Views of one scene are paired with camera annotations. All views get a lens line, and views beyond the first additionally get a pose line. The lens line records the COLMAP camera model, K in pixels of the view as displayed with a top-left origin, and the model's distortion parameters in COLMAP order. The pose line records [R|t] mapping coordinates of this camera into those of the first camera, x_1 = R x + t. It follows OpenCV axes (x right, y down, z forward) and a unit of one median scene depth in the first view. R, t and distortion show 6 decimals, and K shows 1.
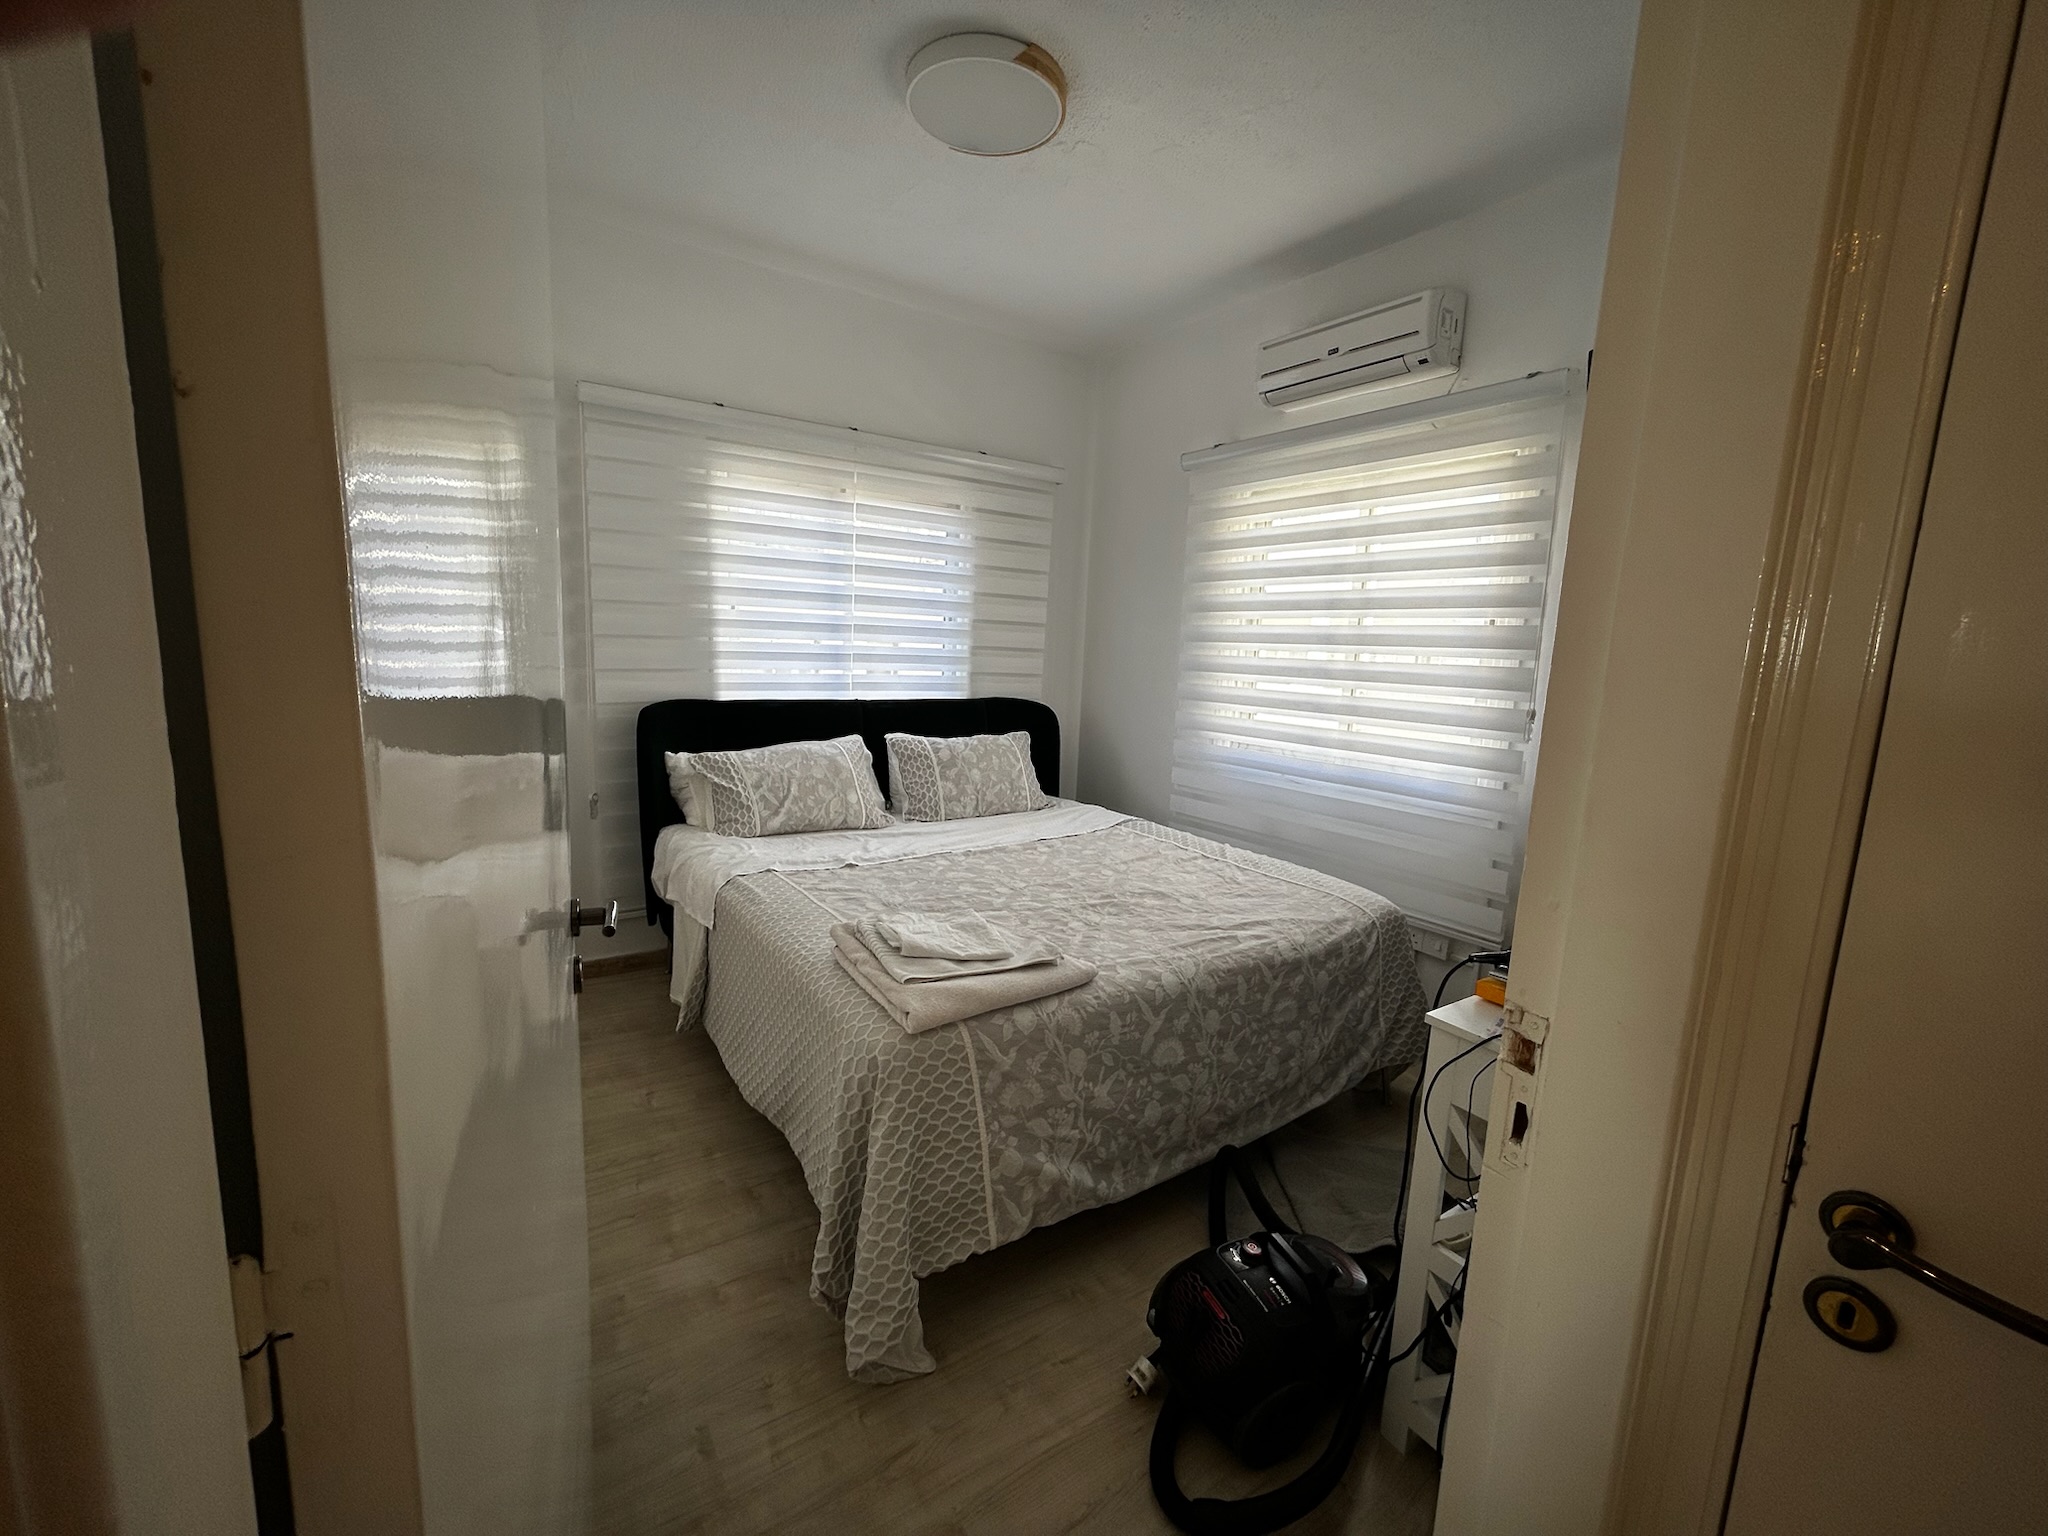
lens RADIAL K [[825.2, 0, 1017.5], [0, 825.2, 766.8], [0, 0, 1]] dist [-0.003218, 0.000186]
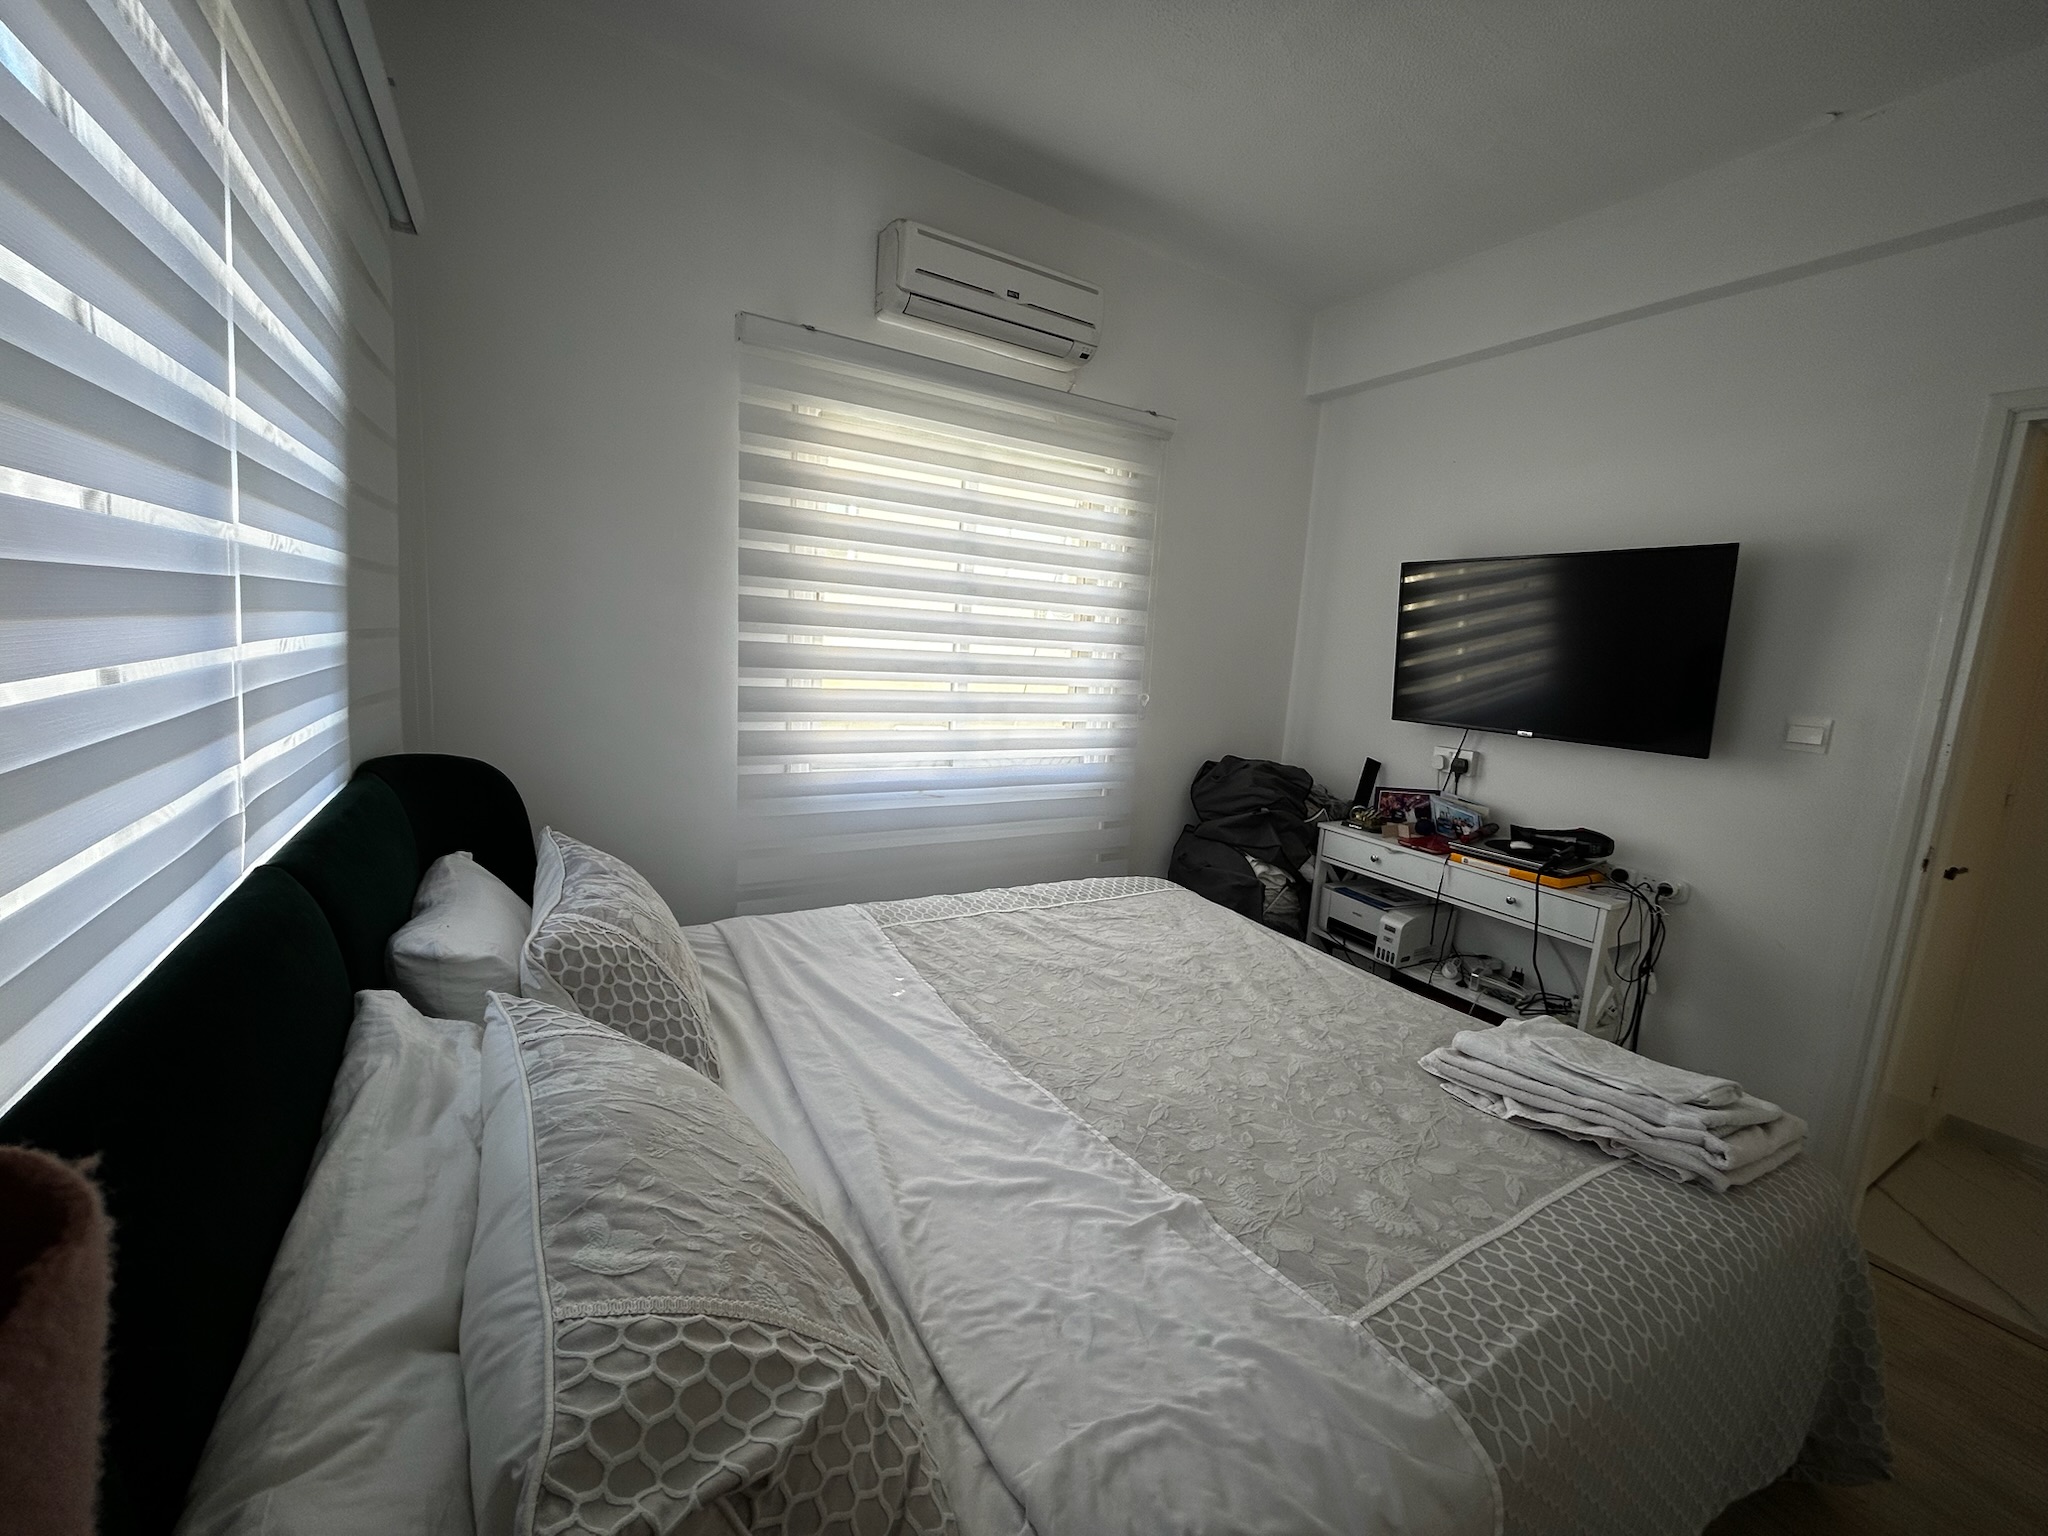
lens RADIAL K [[825.2, 0, 1024.8], [0, 825.2, 766.6], [0, 0, 1]] dist [-0.003218, 0.000186]
pose [[0.071864, -0.184753, 0.980154, -0.567902], [0.089280, 0.979942, 0.178167, -0.182704], [-0.993411, 0.074704, 0.086918, 0.990995]]
